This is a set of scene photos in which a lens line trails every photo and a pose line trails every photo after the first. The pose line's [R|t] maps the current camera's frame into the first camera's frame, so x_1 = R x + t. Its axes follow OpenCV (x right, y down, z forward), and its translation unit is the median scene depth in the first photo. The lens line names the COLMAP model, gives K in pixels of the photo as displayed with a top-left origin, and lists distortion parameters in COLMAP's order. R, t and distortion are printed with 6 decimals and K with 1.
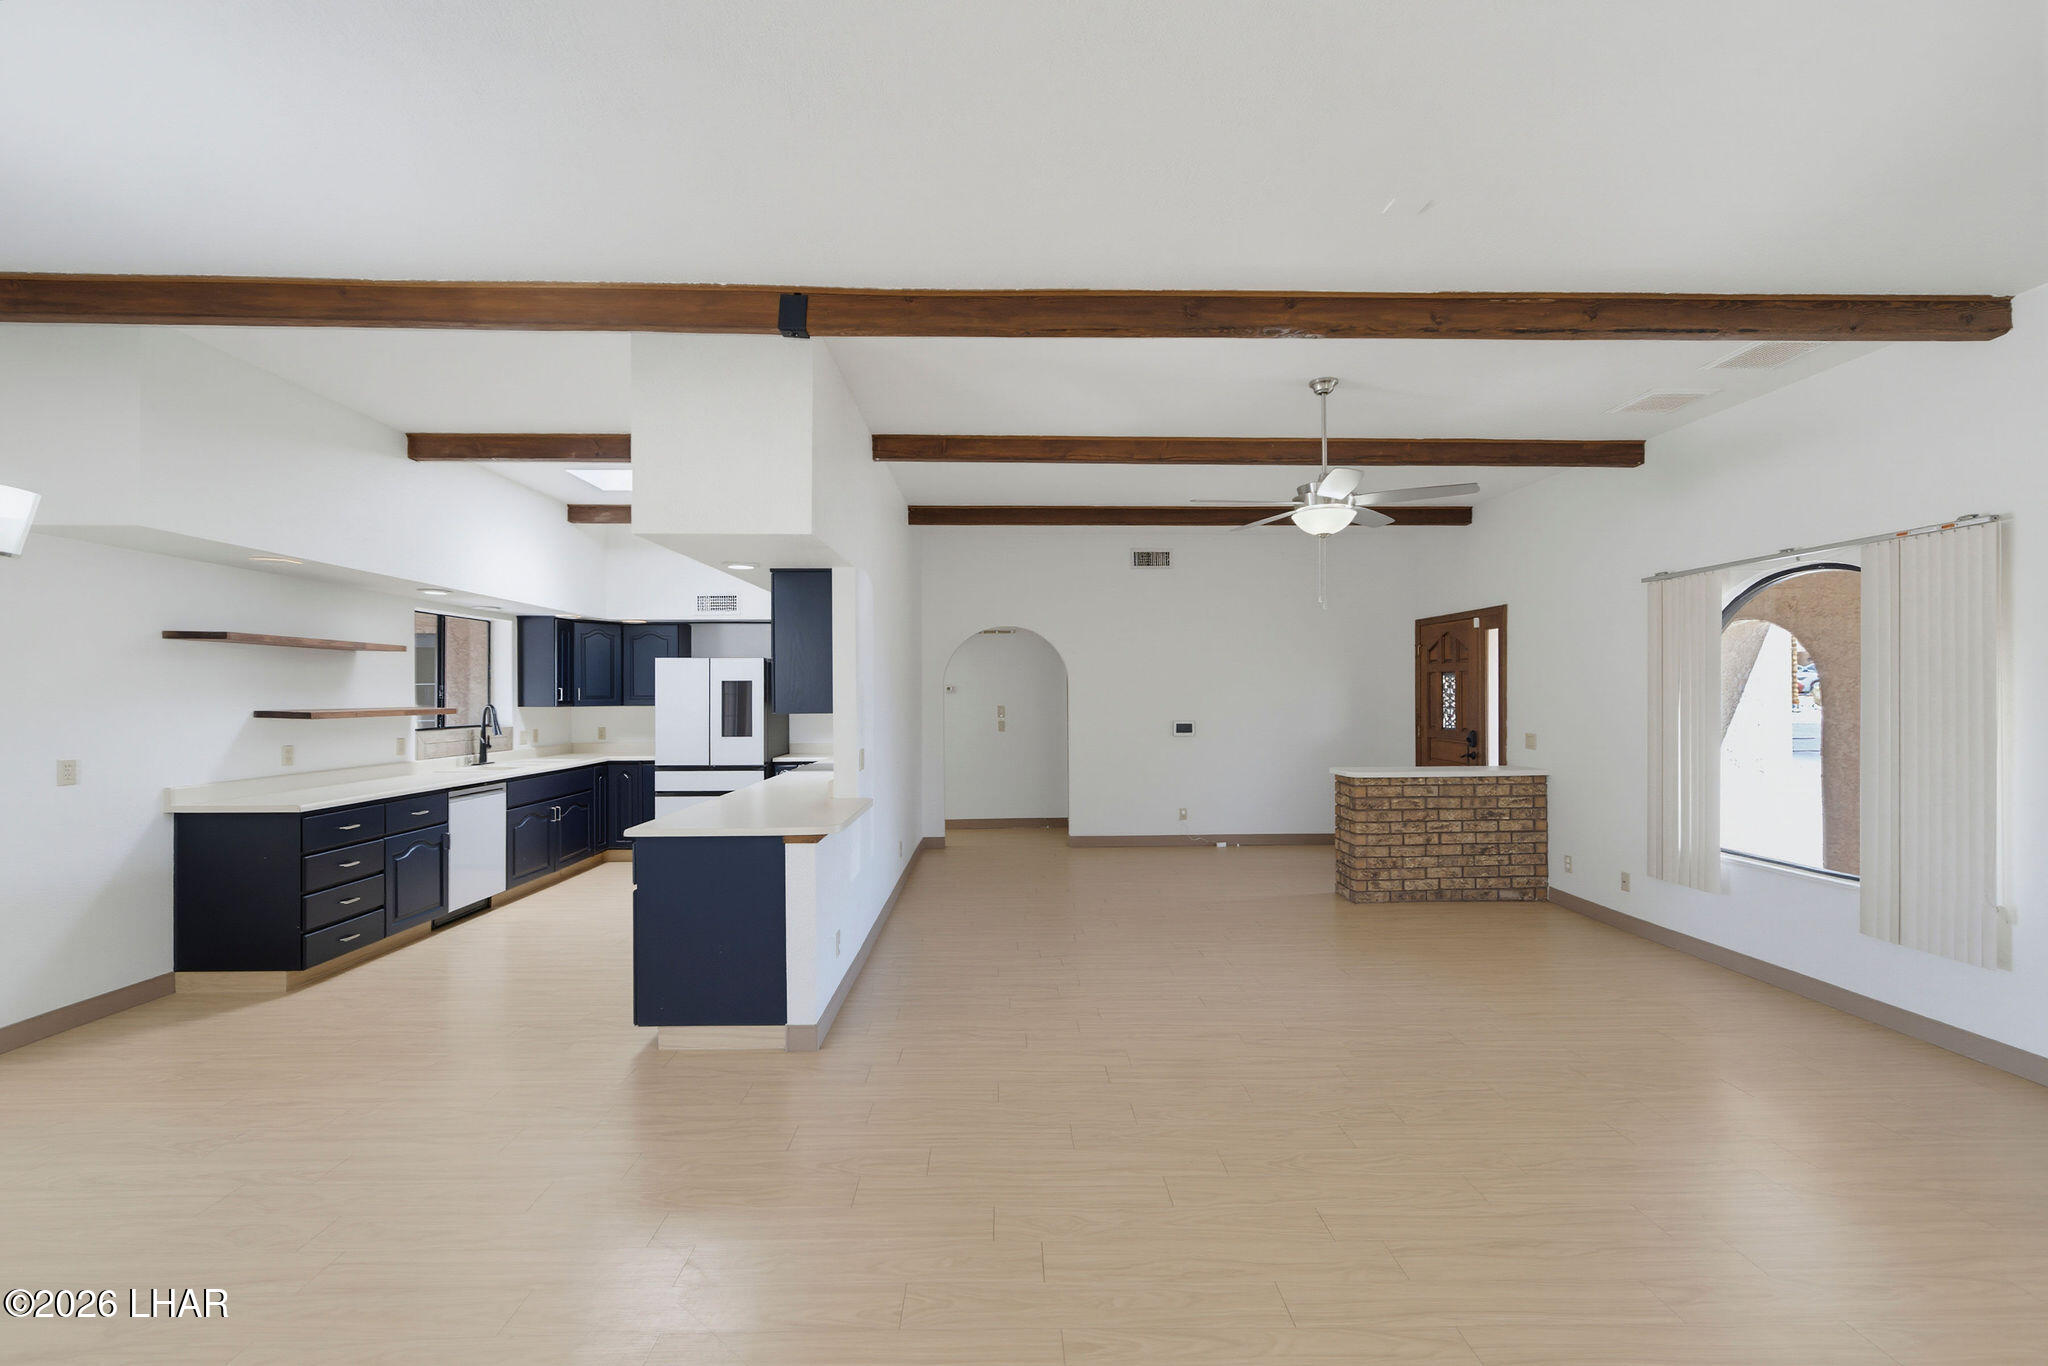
lens RADIAL K [[802.7, 0, 1020.1], [0, 802.7, 696.6], [0, 0, 1]] dist [0.000500, -0.000192]
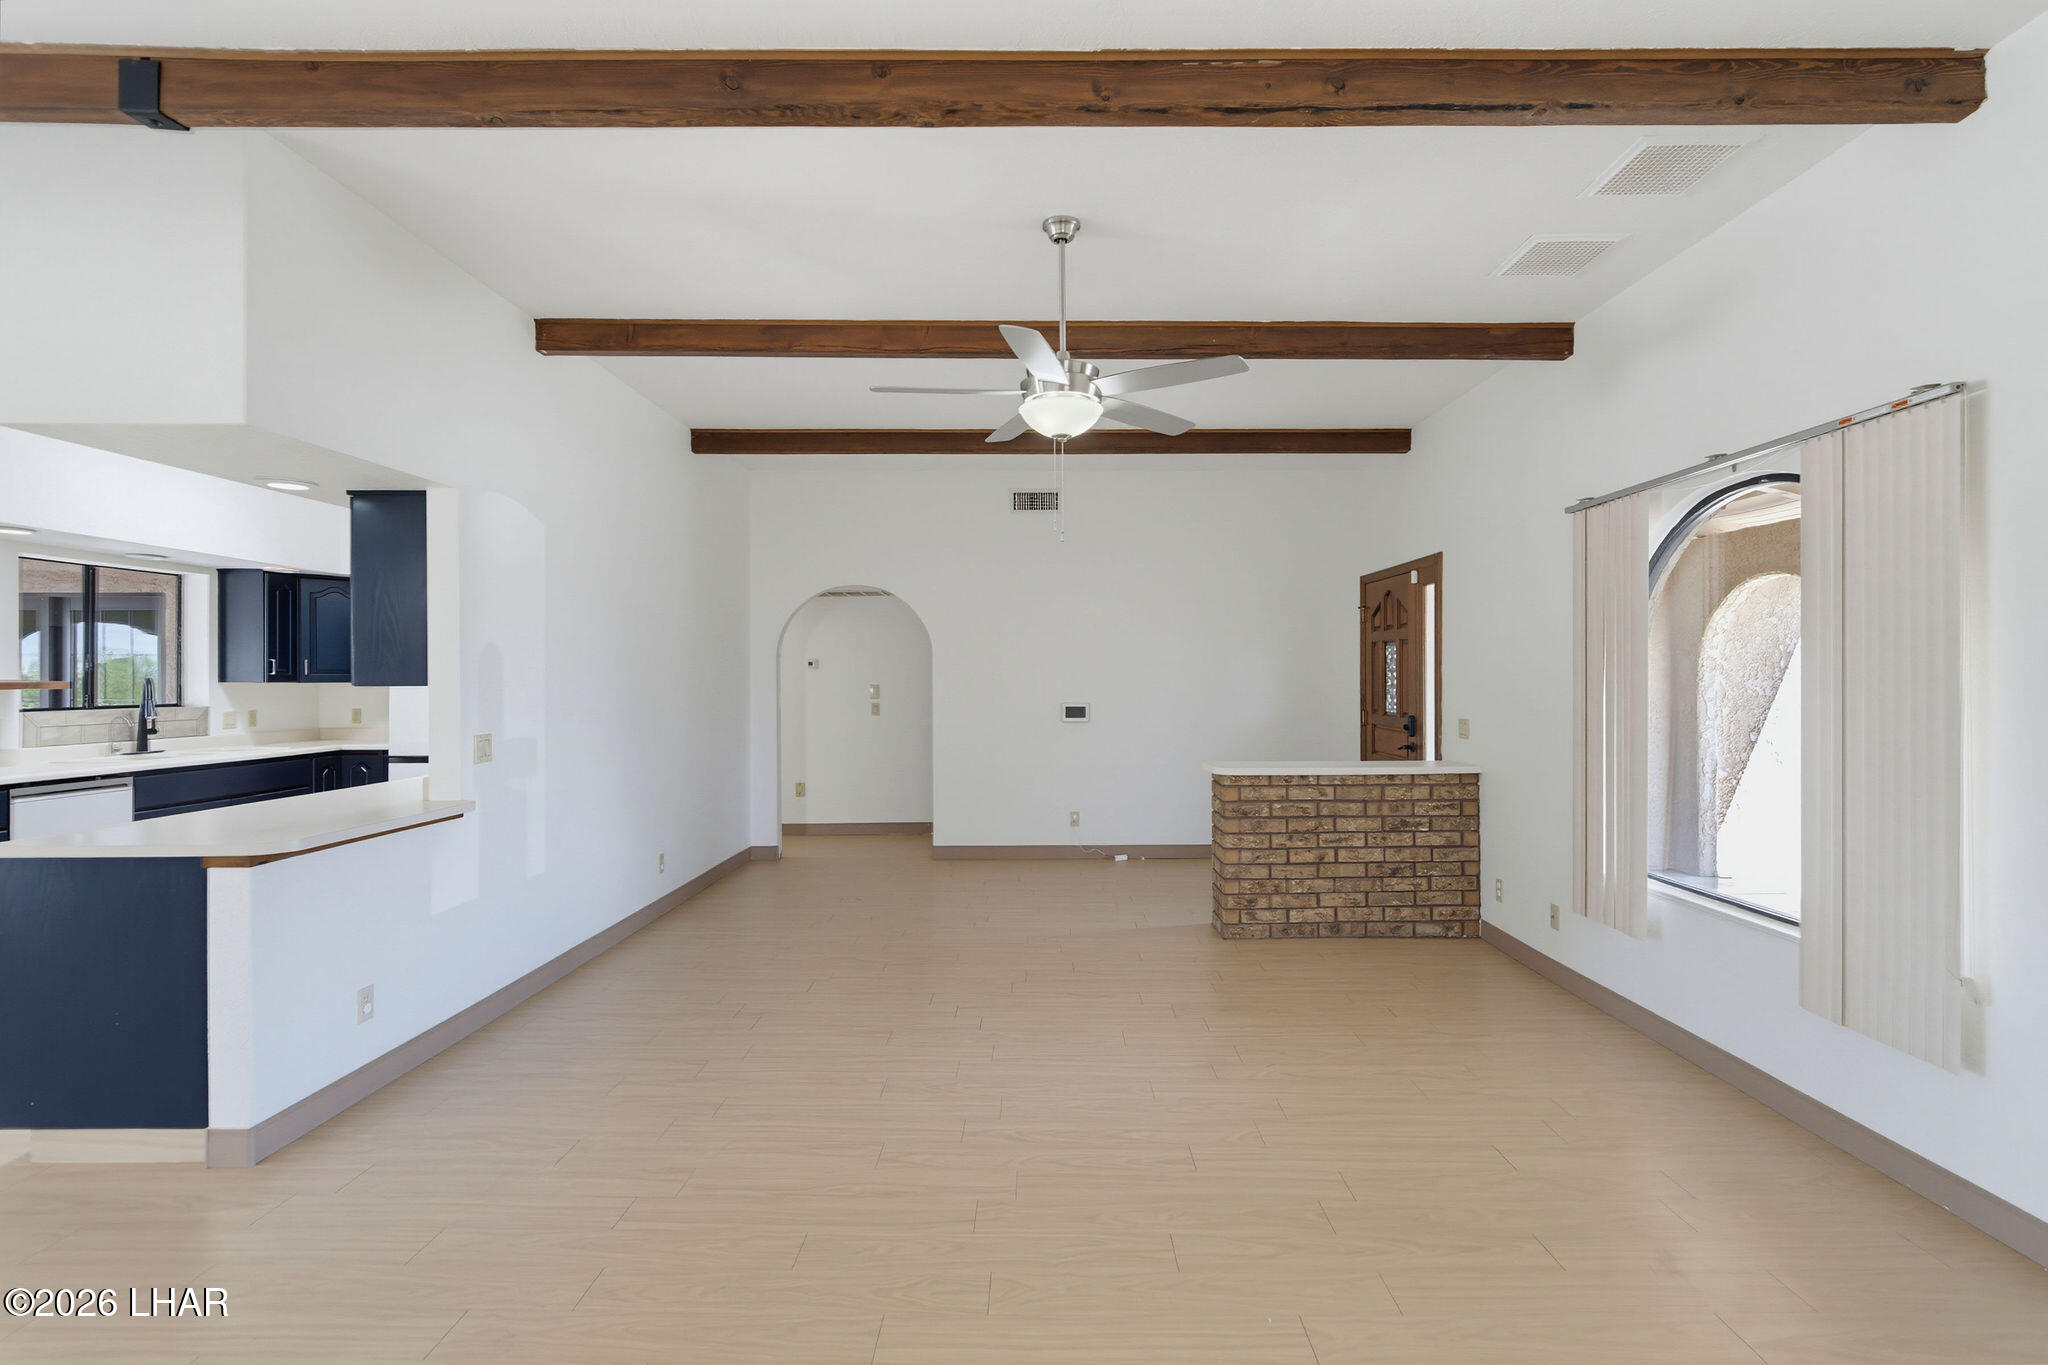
lens RADIAL K [[910.3, 0, 1032.7], [0, 910.3, 678.7], [0, 0, 1]] dist [0.002390, -0.000249]
pose [[0.999803, 0.002267, -0.019712, 0.301526], [-0.002291, 0.999997, -0.001201, 0.012232], [0.019709, 0.001246, 0.999805, 0.152102]]
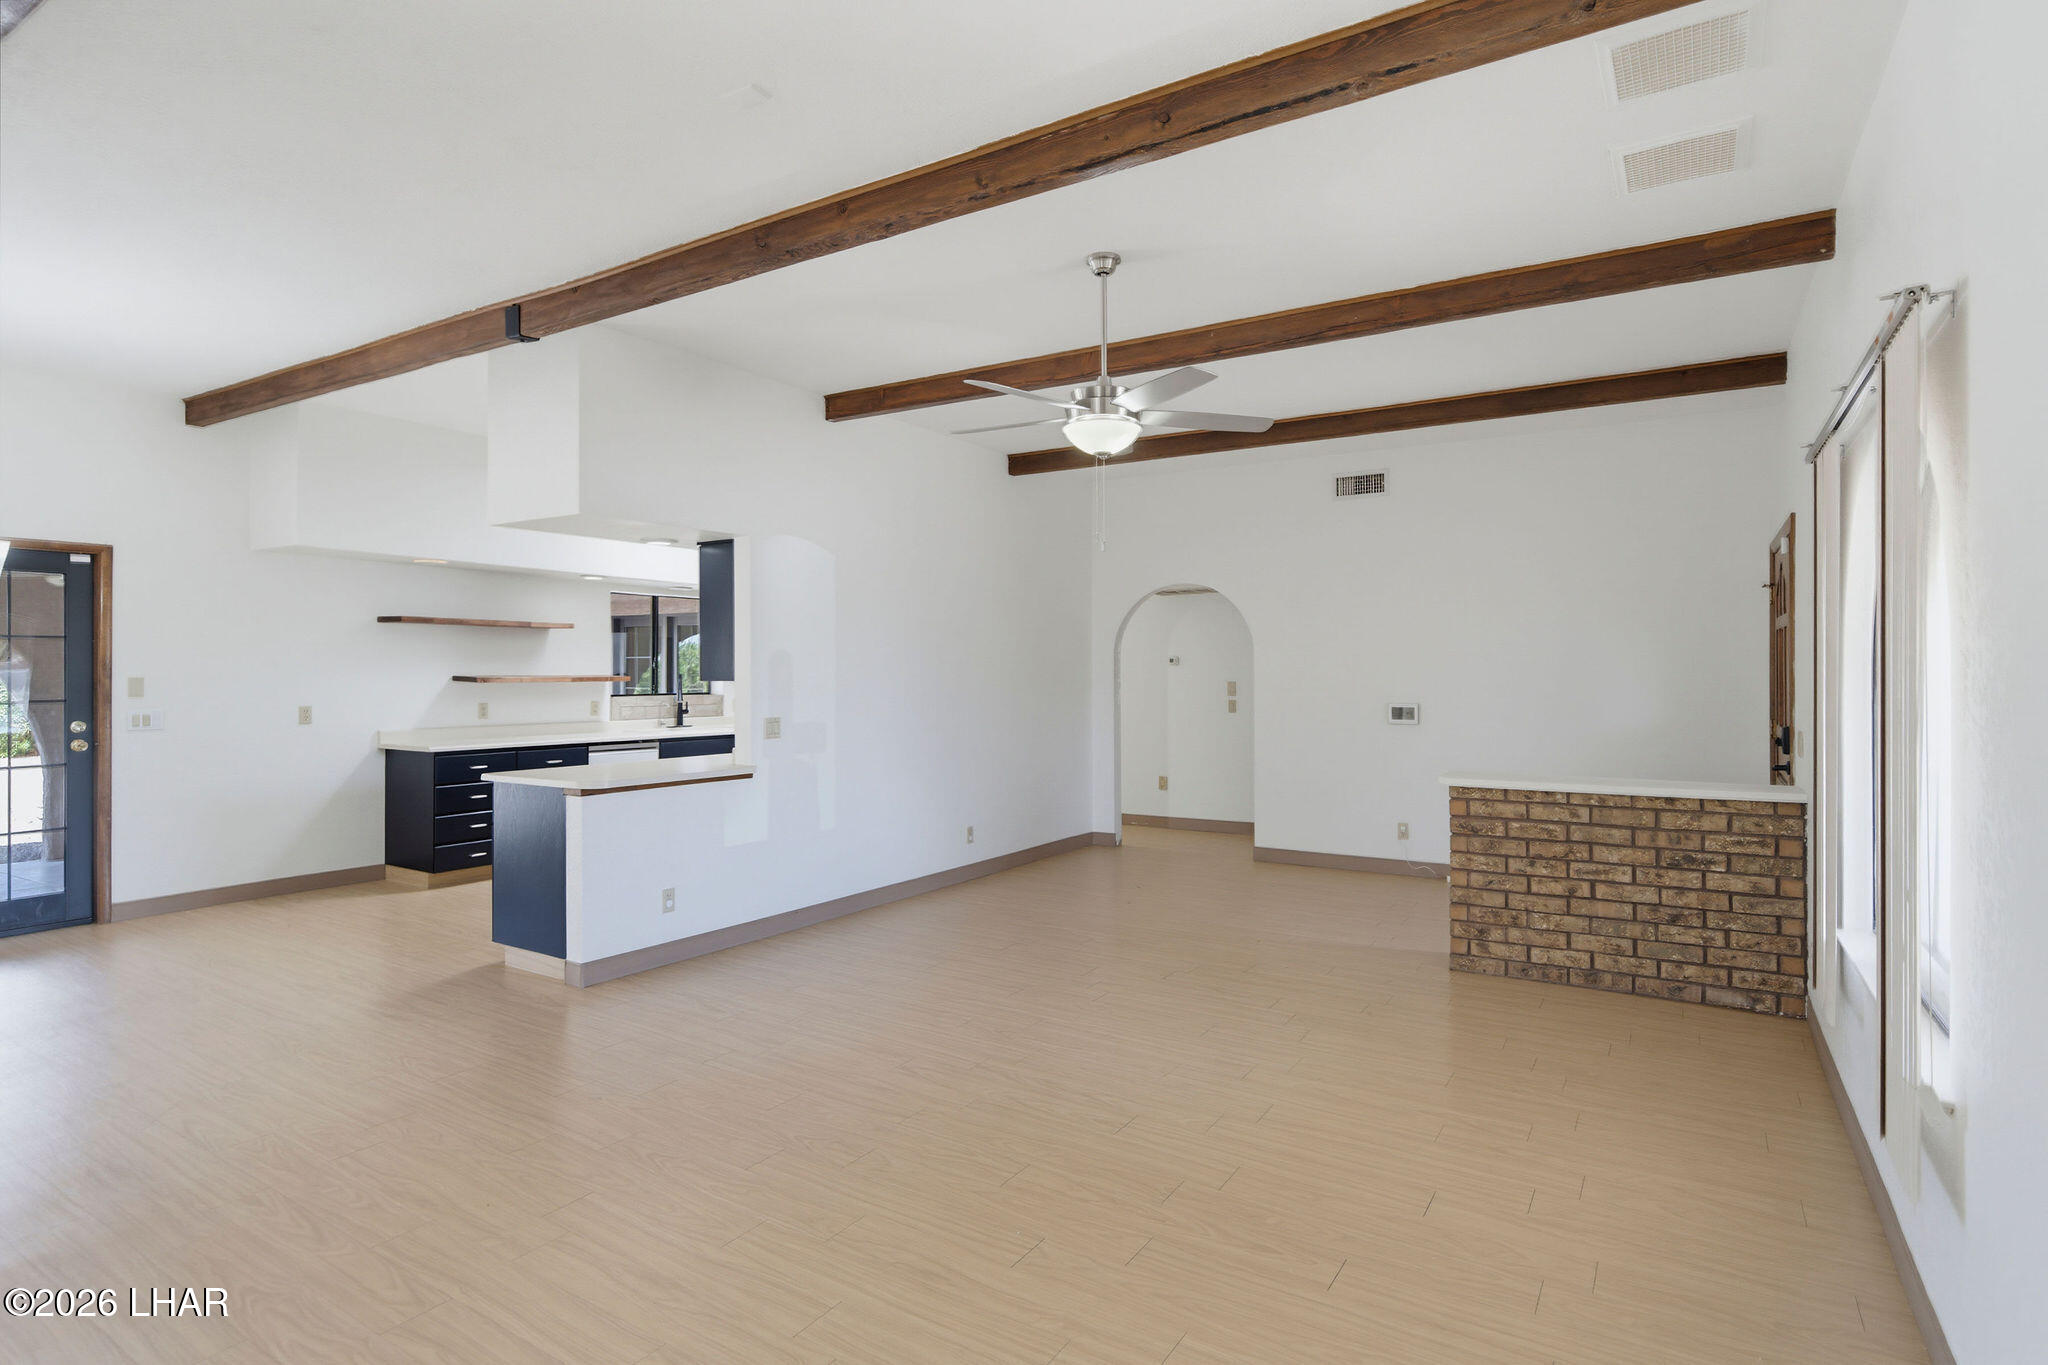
lens RADIAL K [[985.0, 0, 1076.7], [0, 985.0, 675.3], [0, 0, 1]] dist [0.002364, 0.000318]
pose [[0.854487, 0.005101, -0.519448, 0.697325], [-0.004431, 0.999987, 0.002532, 0.007032], [0.519454, 0.000138, 0.854498, 0.140013]]
